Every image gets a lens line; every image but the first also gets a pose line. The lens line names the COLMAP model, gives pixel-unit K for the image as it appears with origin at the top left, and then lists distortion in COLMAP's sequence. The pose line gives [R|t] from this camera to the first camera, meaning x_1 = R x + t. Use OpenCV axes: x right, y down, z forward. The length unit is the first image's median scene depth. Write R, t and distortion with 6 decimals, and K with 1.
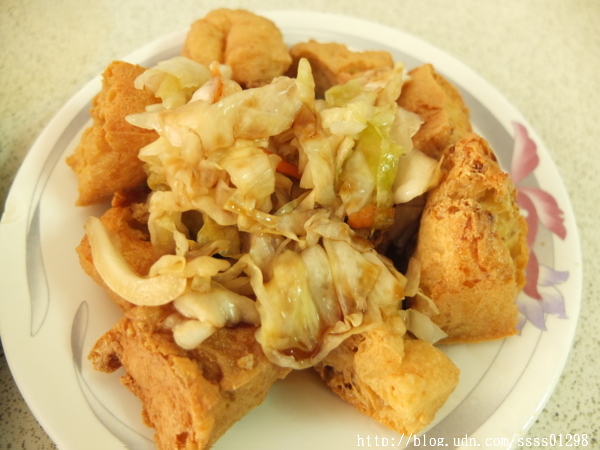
lens RADIAL K [[463.7, 0, 300.7], [0, 463.7, 242.1], [0, 0, 1]] dist [-0.075753, 0.034051]
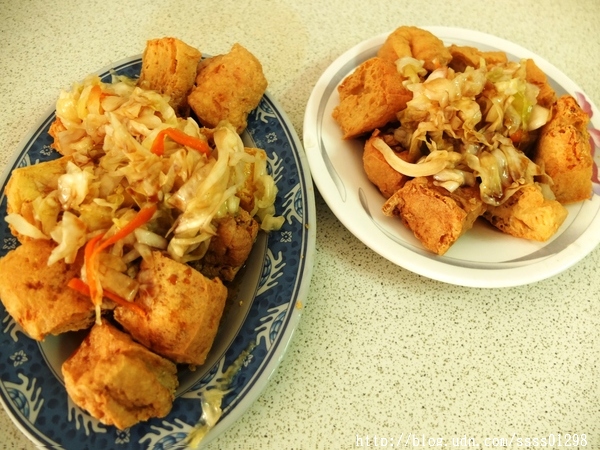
lens RADIAL K [[463.7, 0, 300.7], [0, 463.7, 242.1], [0, 0, 1]] dist [-0.075753, 0.034051]
pose [[0.999810, -0.019157, 0.003612, -0.831262], [0.019119, 0.999764, 0.010287, 0.373389], [-0.003808, -0.010216, 0.999941, -0.993913]]
